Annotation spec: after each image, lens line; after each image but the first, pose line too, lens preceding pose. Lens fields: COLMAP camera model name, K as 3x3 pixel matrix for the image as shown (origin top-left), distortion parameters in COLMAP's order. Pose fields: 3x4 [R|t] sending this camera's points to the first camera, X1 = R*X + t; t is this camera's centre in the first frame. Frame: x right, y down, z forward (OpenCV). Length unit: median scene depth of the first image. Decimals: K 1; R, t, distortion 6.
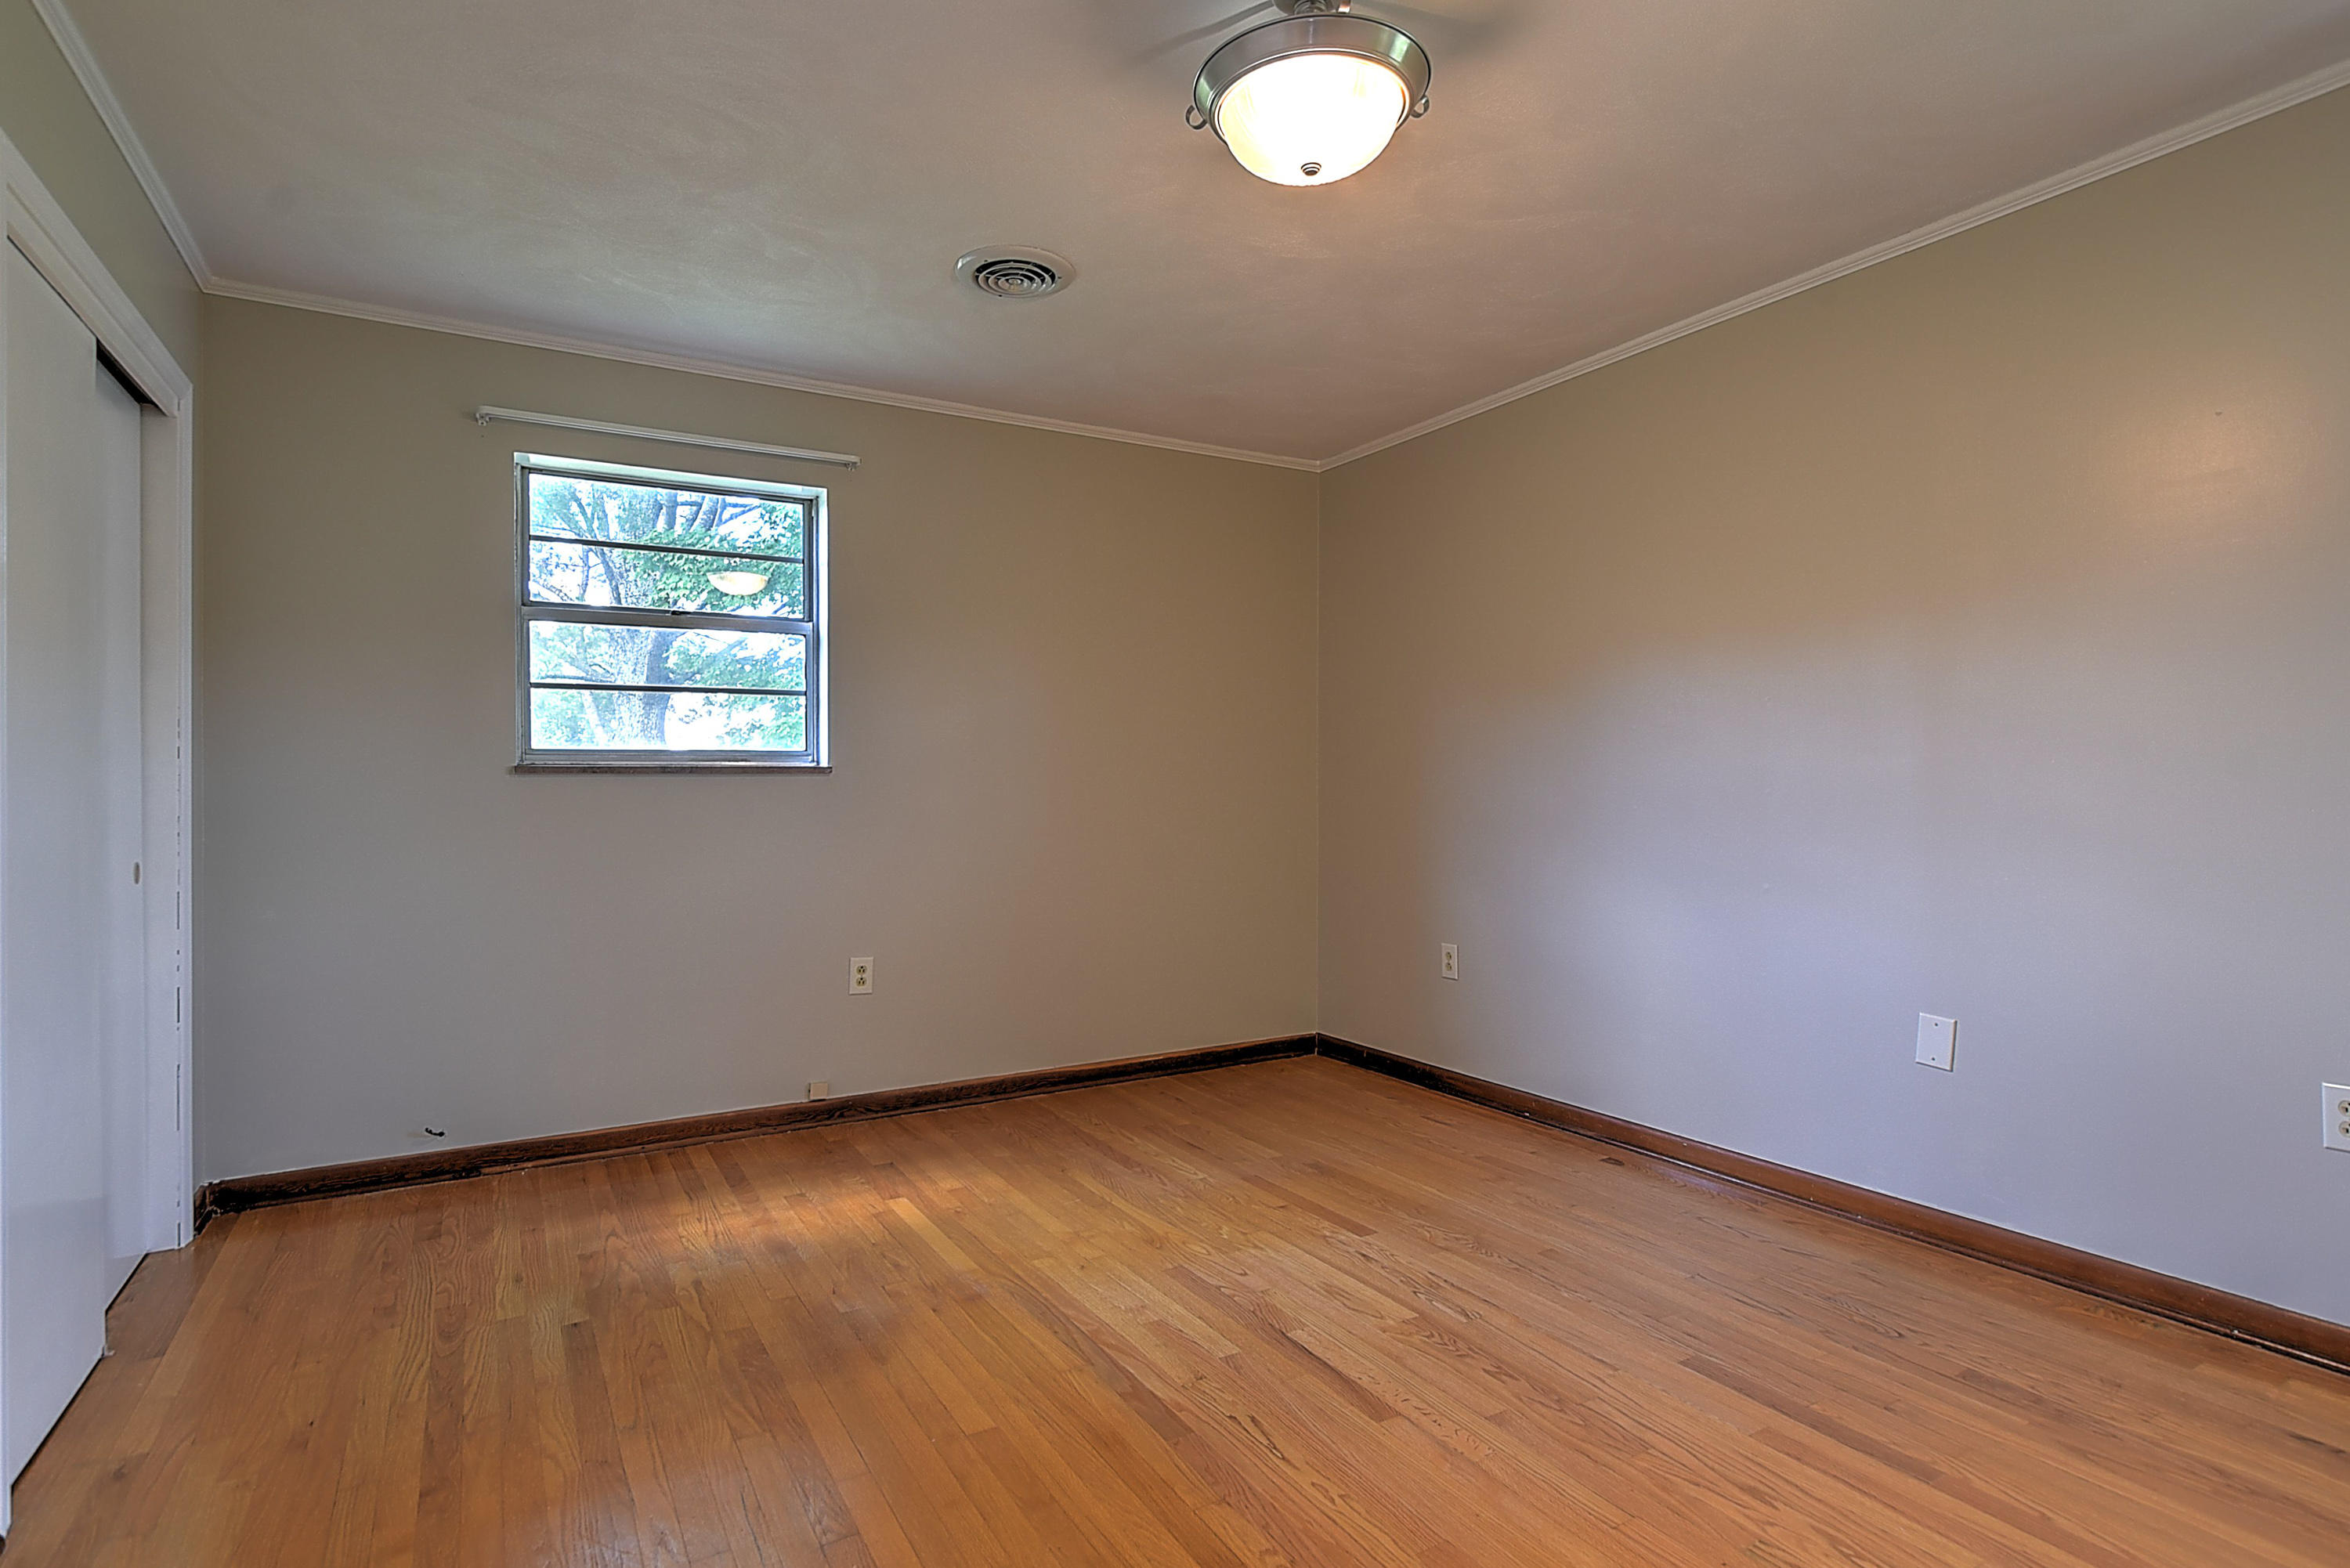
lens RADIAL K [[1174.8, 0, 1175.0], [0, 1174.8, 784.0], [0, 0, 1]] dist [0.000658, -0.000146]
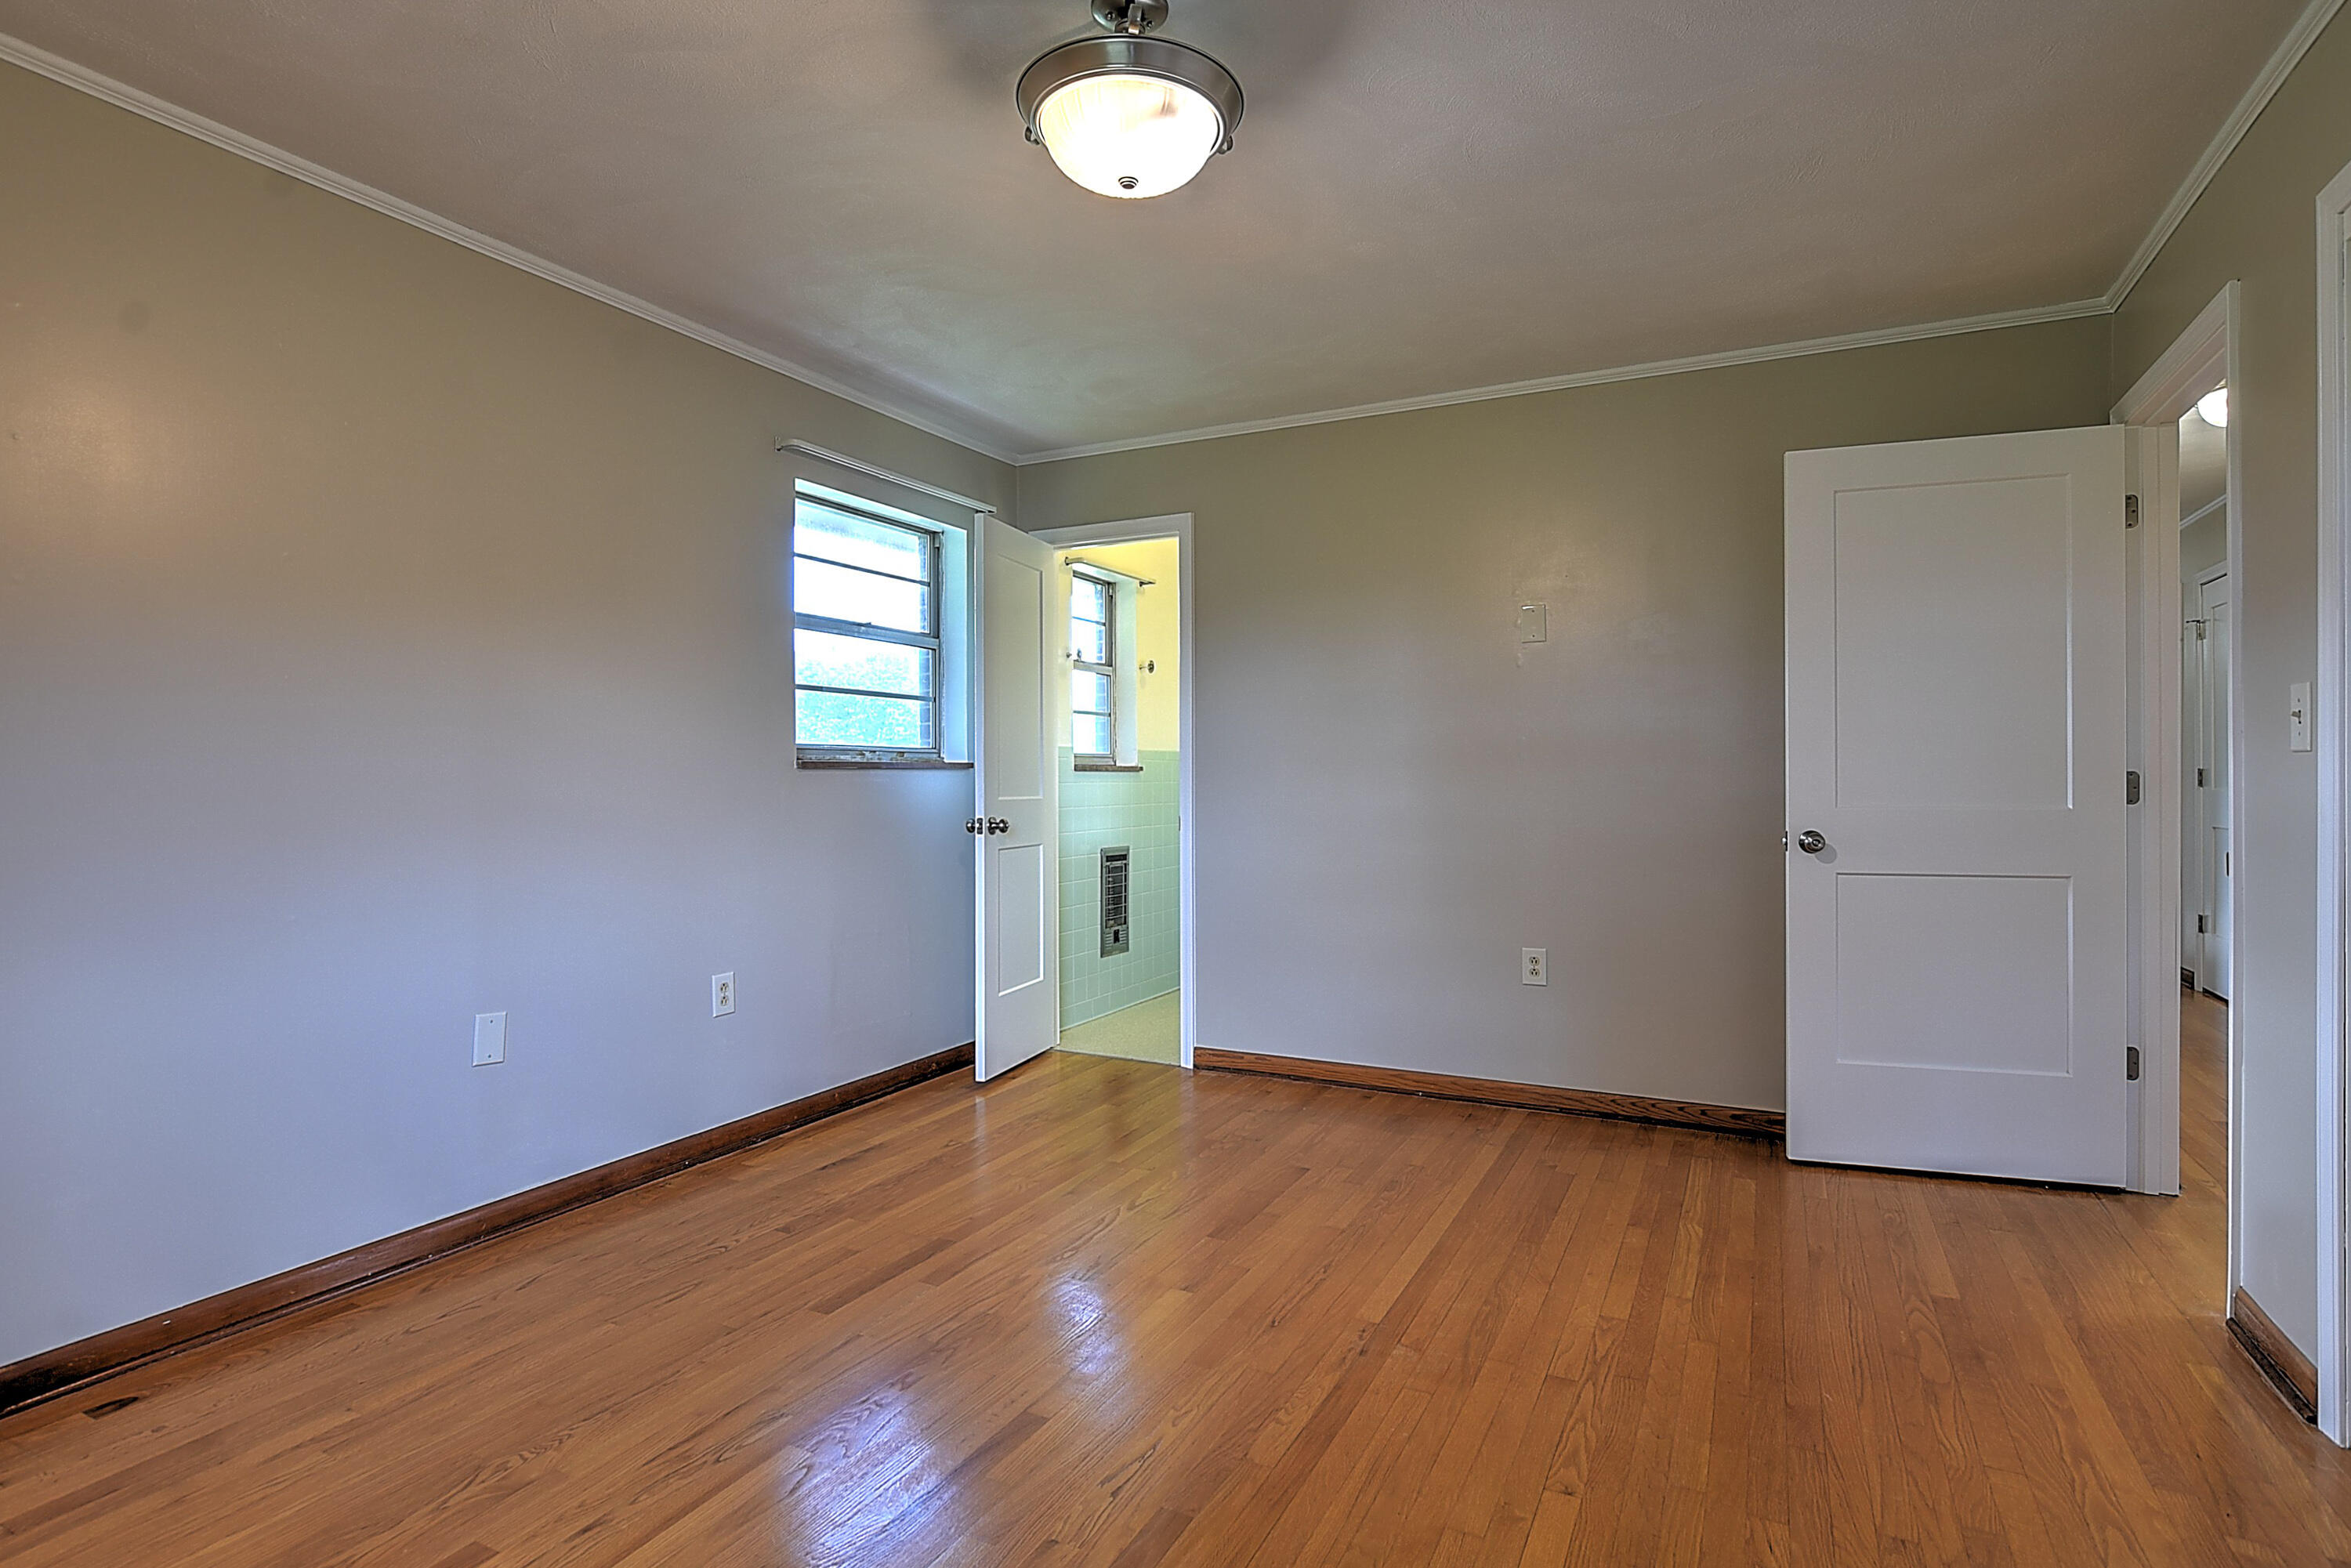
lens RADIAL K [[1175.3, 0, 1175.5], [0, 1175.3, 784.0], [0, 0, 1]] dist [0.000658, -0.000146]
pose [[-0.549004, 0.004430, 0.835808, -0.676288], [0.000645, 0.999988, -0.004877, 0.005866], [-0.835819, -0.002138, -0.549001, 1.359269]]
